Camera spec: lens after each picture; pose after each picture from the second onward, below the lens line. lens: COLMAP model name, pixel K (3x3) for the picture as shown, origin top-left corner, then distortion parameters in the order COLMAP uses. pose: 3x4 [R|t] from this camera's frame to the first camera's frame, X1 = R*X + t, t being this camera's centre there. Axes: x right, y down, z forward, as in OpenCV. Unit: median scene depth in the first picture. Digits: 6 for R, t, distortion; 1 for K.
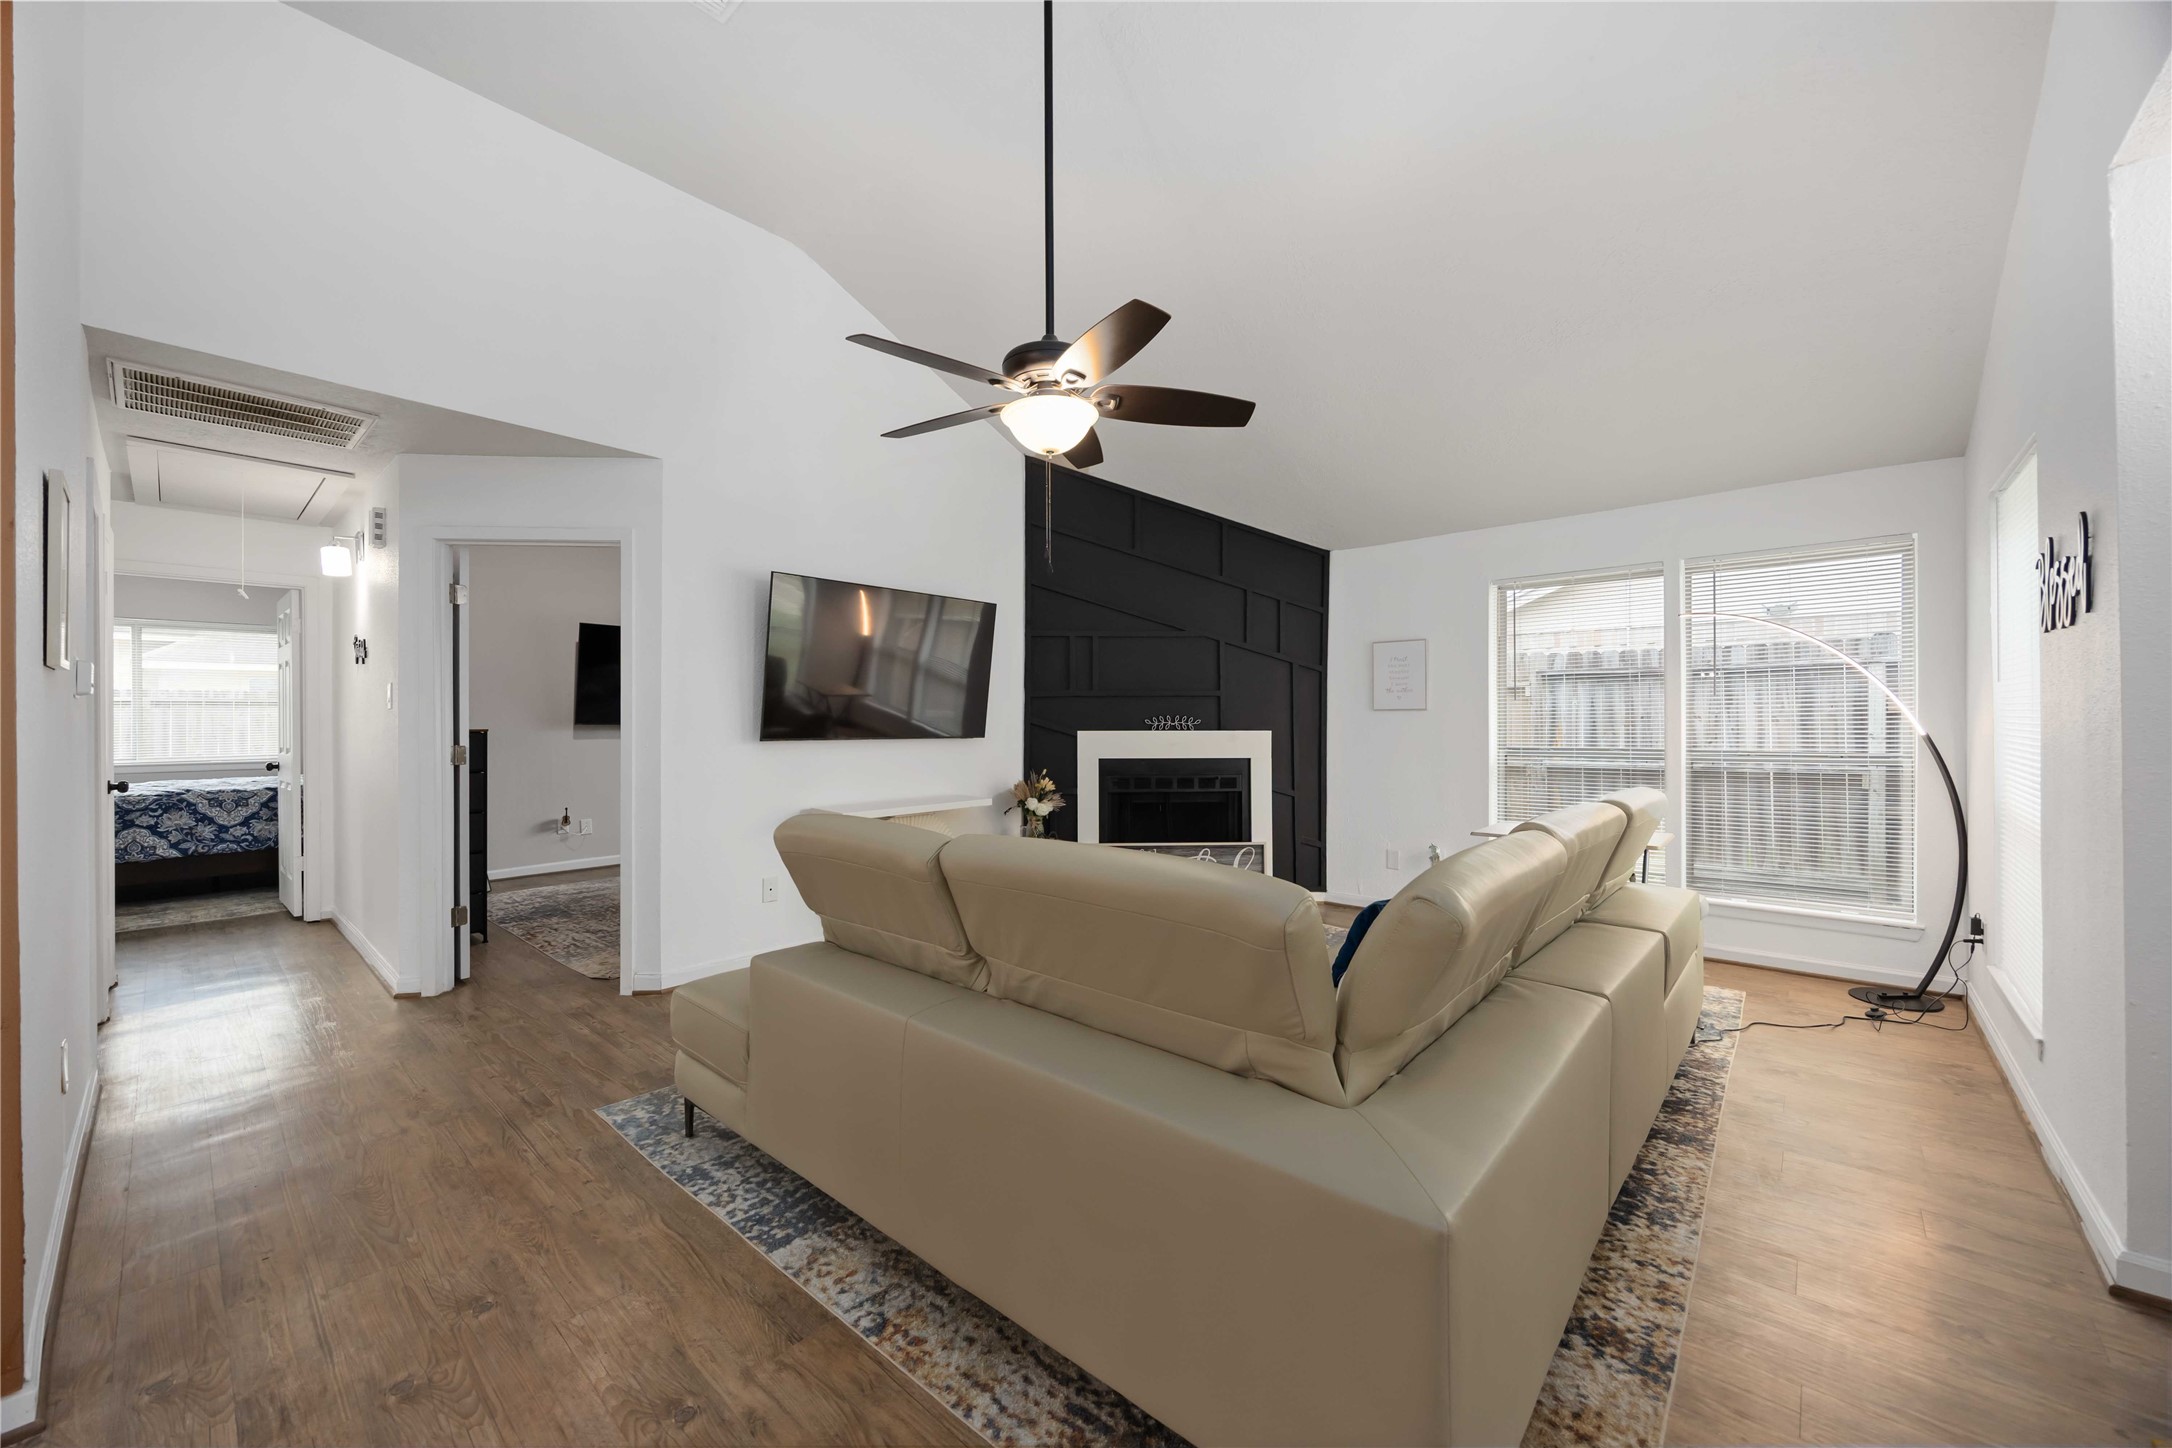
lens RADIAL K [[830.0, 0, 1076.0], [0, 830.0, 716.2], [0, 0, 1]] dist [-0.000710, 0.000323]
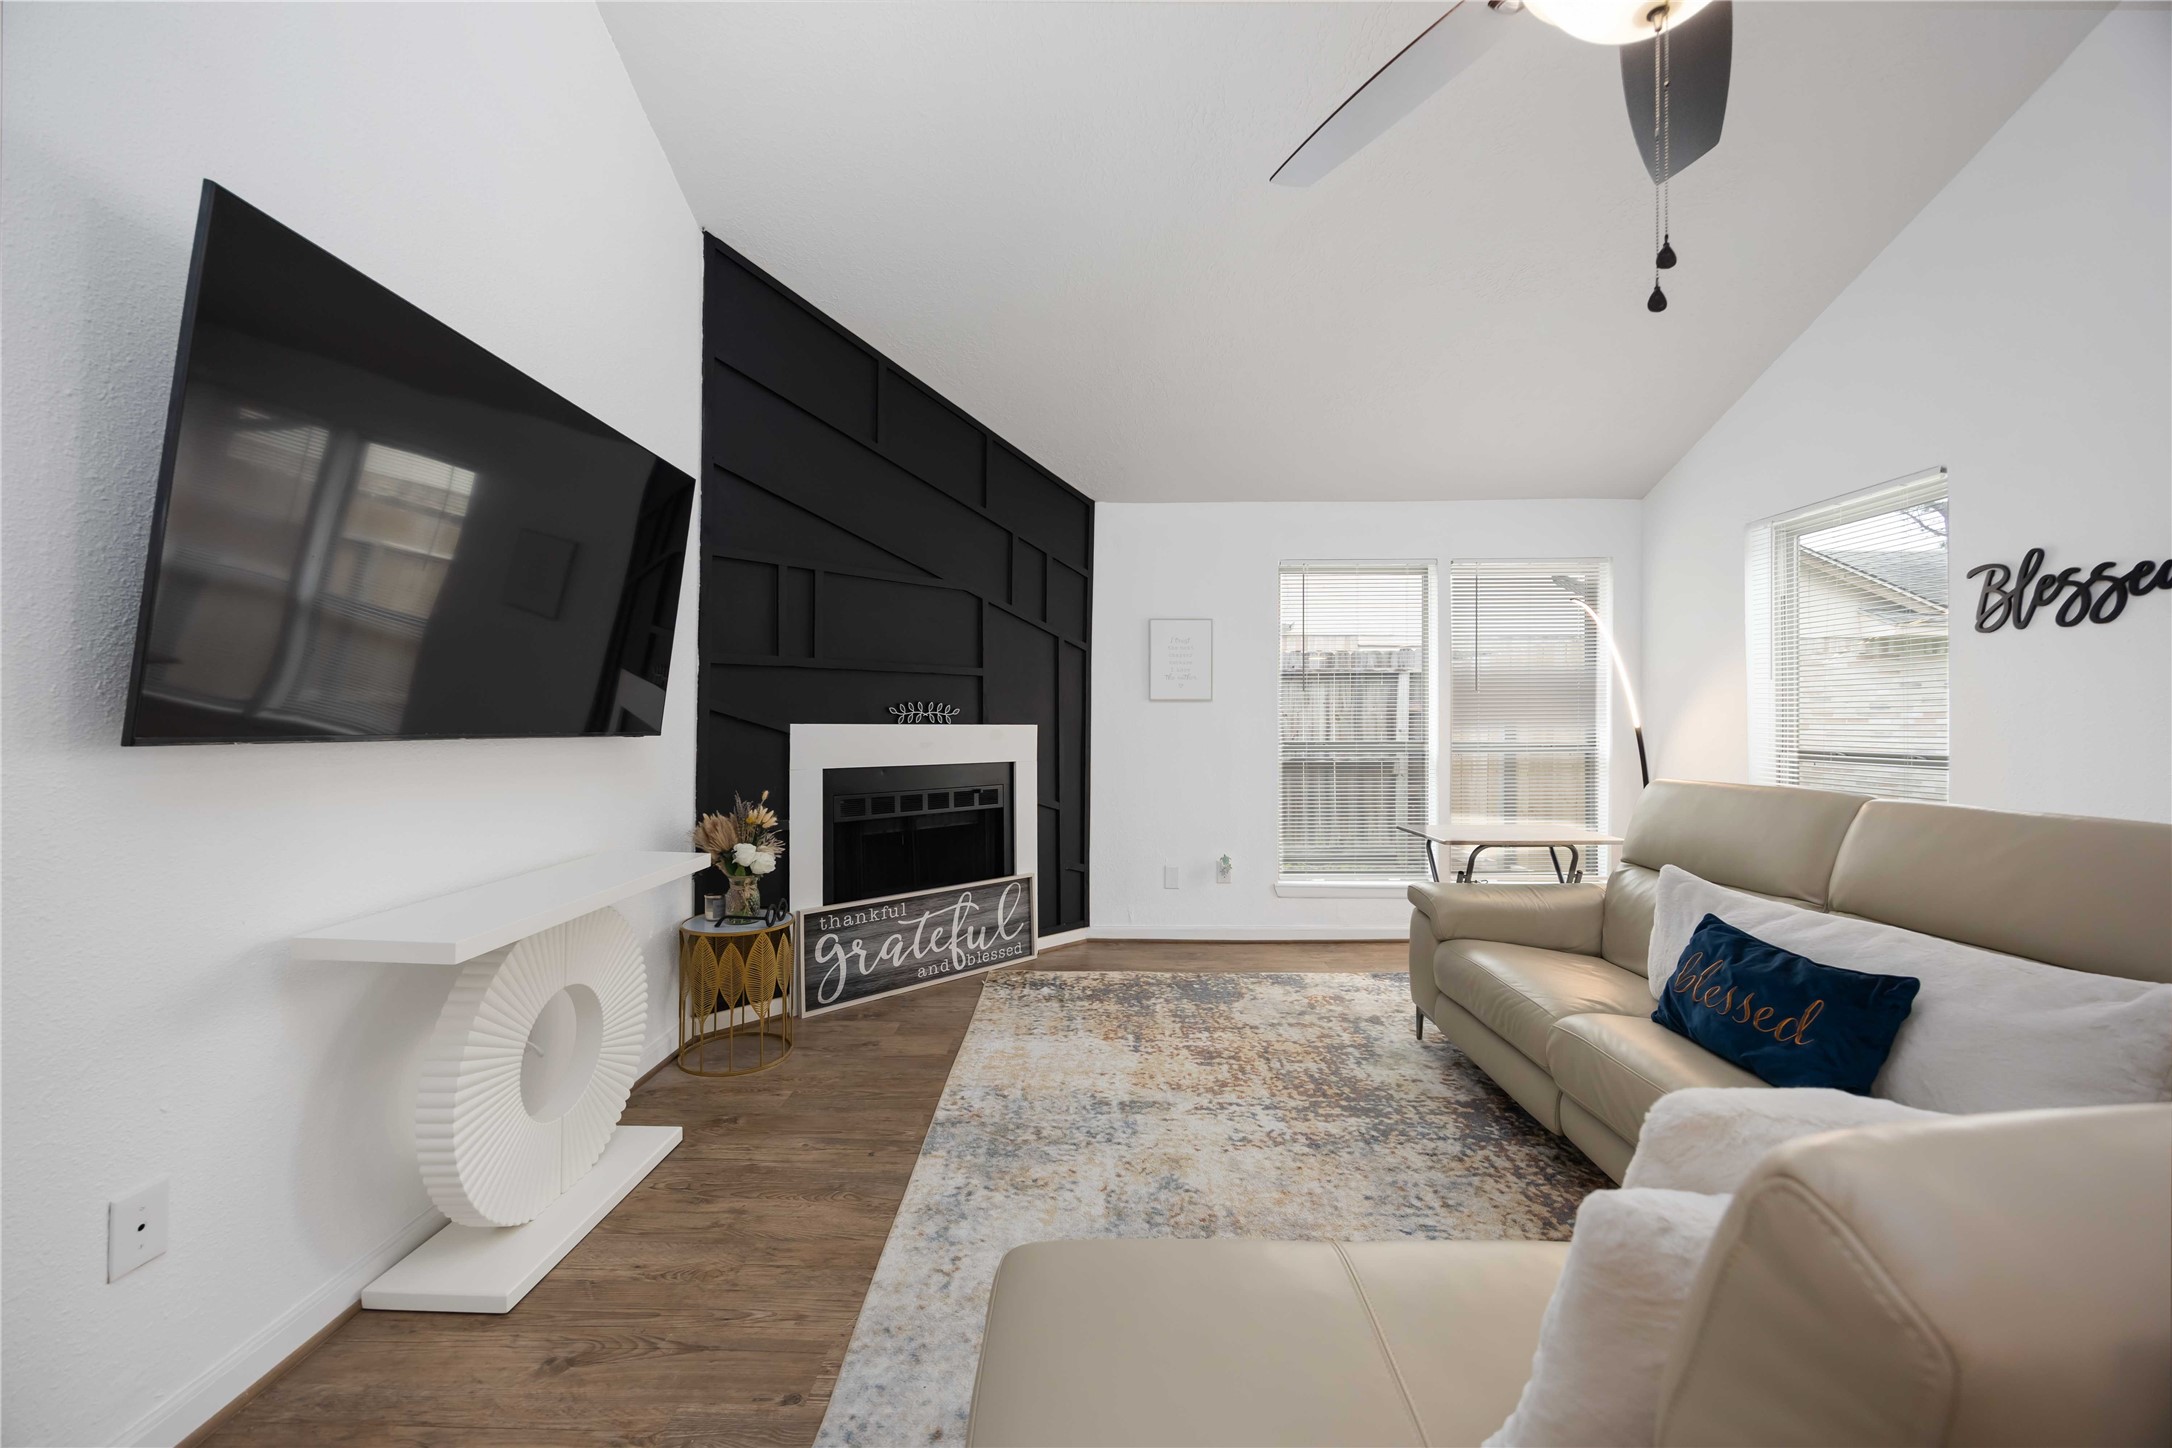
lens RADIAL K [[830.0, 0, 1083.8], [0, 830.0, 718.4], [0, 0, 1]] dist [-0.000710, 0.000323]
pose [[0.750995, 0.007586, 0.660264, -0.232373], [-0.005945, 0.999971, -0.004728, 0.015078], [-0.660281, -0.000374, 0.751018, 0.406610]]
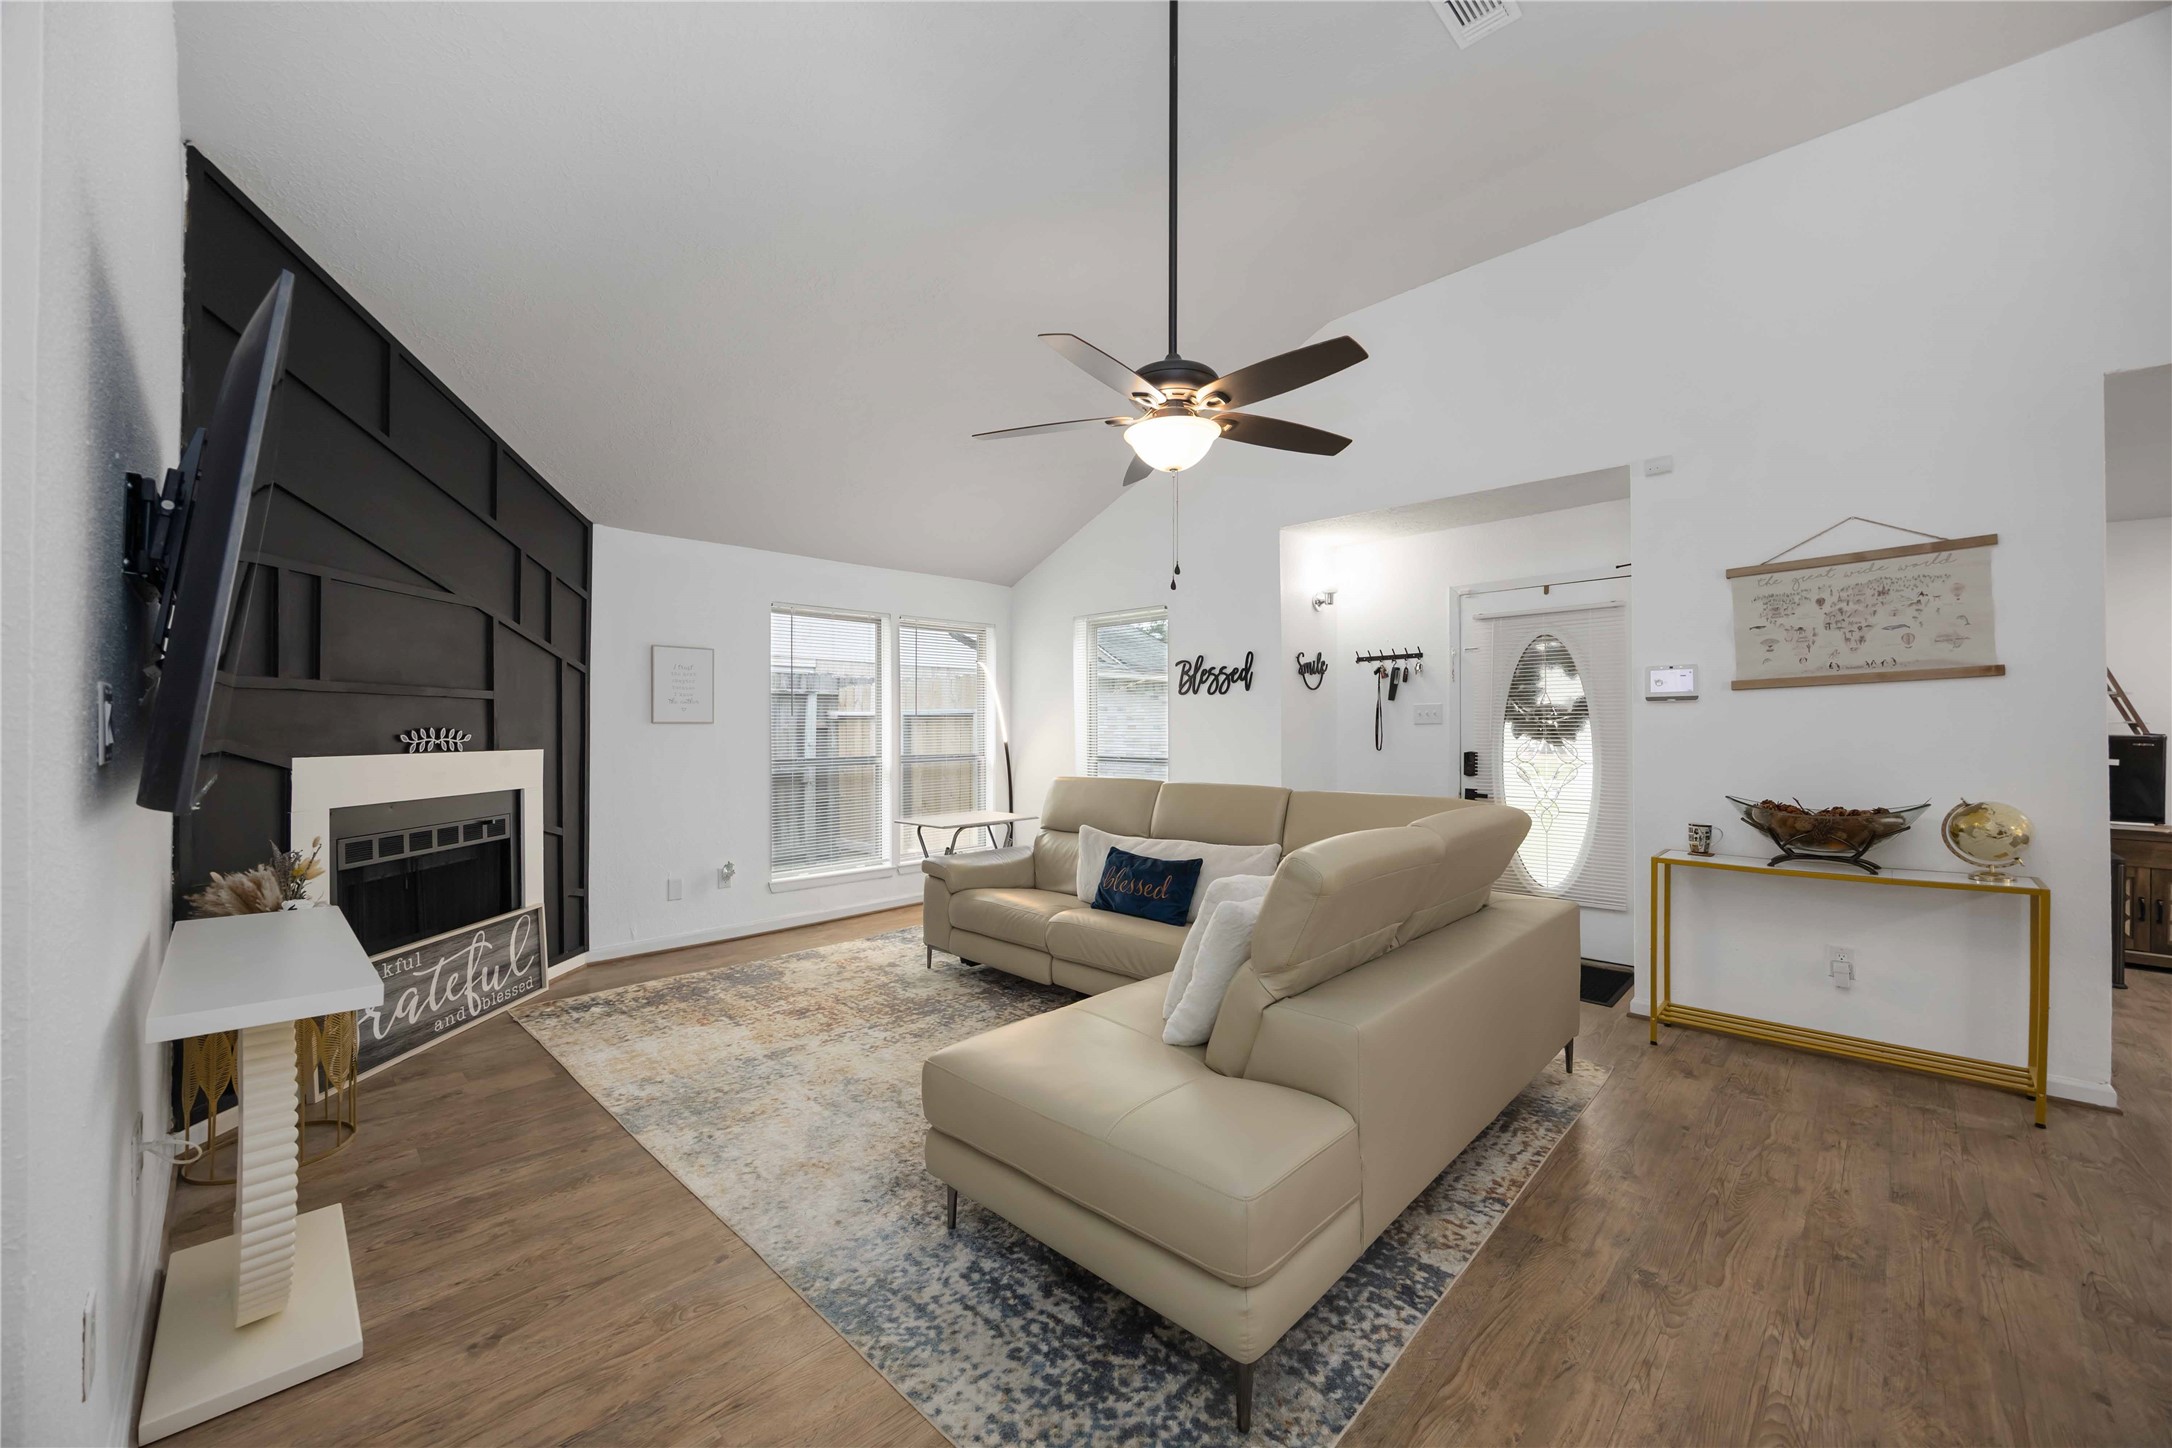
lens RADIAL K [[830.0, 0, 1104.1], [0, 830.0, 726.8], [0, 0, 1]] dist [-0.000710, 0.000323]
pose [[0.028613, 0.005548, 0.999575, -0.482284], [-0.001072, 0.999984, -0.005519, 0.000964], [-0.999590, -0.000913, 0.028618, 0.488460]]
